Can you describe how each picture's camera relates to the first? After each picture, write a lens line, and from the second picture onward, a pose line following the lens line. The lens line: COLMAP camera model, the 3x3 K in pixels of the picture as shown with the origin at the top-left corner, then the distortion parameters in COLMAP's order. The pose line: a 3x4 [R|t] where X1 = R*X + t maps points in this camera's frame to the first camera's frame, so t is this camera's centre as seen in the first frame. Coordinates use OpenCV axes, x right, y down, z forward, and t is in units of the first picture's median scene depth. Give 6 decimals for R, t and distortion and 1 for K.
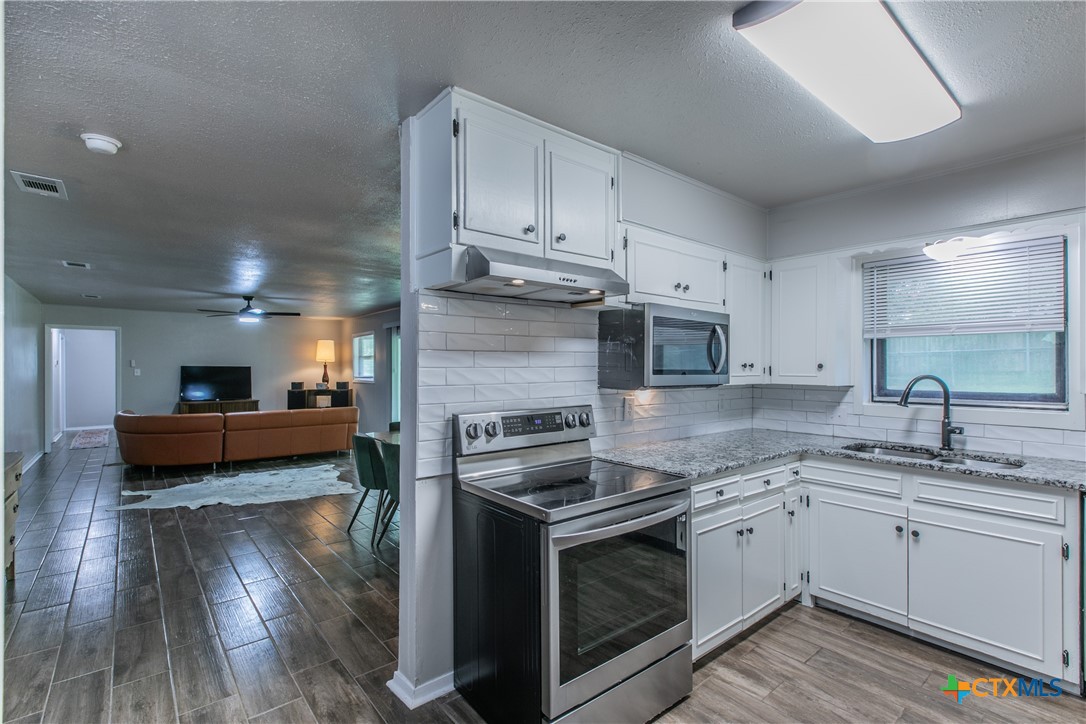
lens RADIAL K [[487.5, 0, 540.3], [0, 487.5, 356.9], [0, 0, 1]] dist [-0.017874, 0.000190]
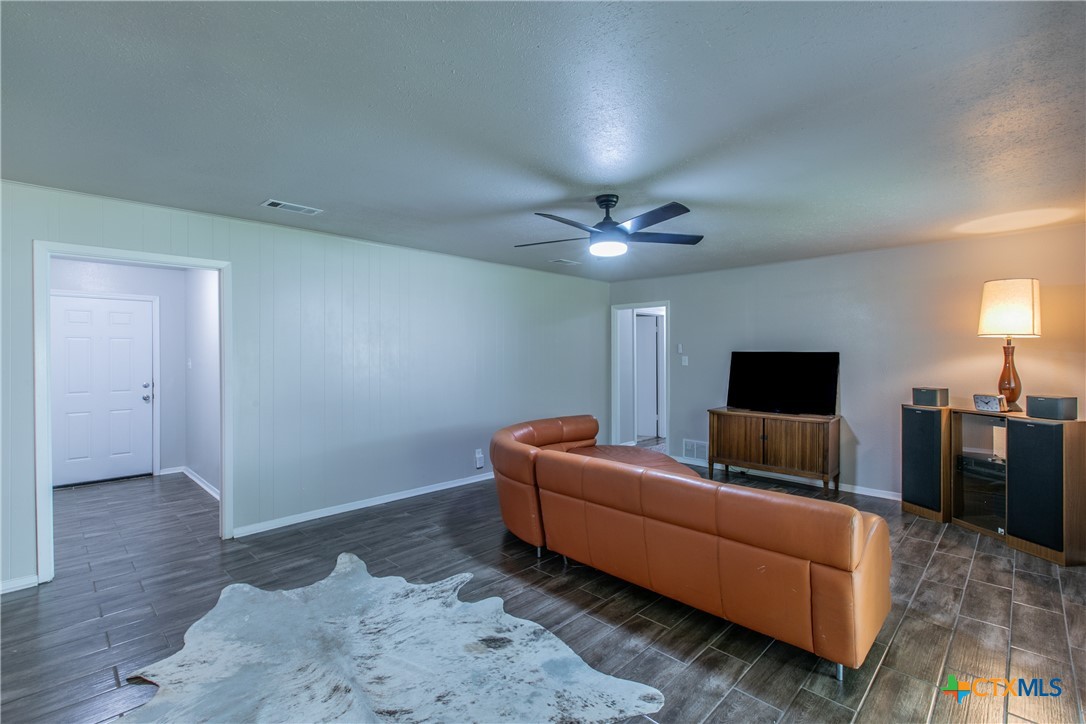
lens RADIAL K [[487.5, 0, 540.3], [0, 487.5, 356.9], [0, 0, 1]] dist [-0.017874, 0.000190]
pose [[0.083178, 0.008045, -0.996502, -0.110098], [0.024862, 0.999639, 0.010146, 0.011737], [0.996225, -0.025619, 0.082948, 0.626783]]
